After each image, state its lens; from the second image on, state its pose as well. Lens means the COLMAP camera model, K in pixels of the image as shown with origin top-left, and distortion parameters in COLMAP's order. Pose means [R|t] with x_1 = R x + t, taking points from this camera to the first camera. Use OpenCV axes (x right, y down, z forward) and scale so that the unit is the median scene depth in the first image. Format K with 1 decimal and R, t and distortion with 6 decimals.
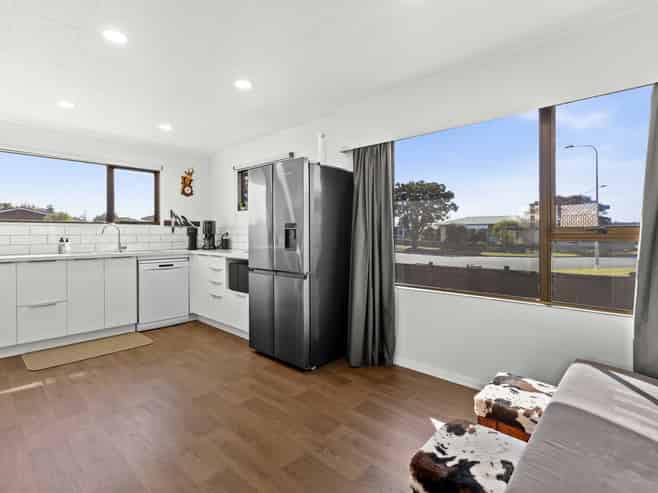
lens RADIAL K [[321.5, 0, 329.0], [0, 321.5, 242.0], [0, 0, 1]] dist [-0.000212, 0.000208]
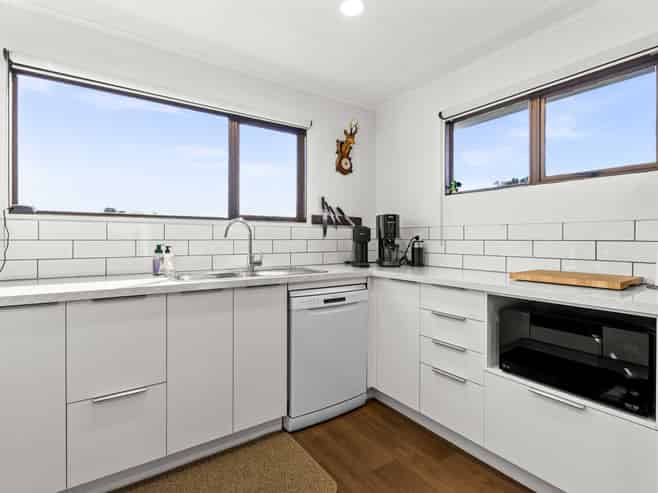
lens RADIAL K [[334.0, 0, 329.0], [0, 334.0, 246.5], [0, 0, 1]] dist [0.000826, 0.000117]
pose [[0.972590, 0.007350, -0.232409, -0.362041], [-0.008290, 0.999961, -0.003068, -0.009305], [0.232377, 0.004911, 0.972613, 0.444756]]
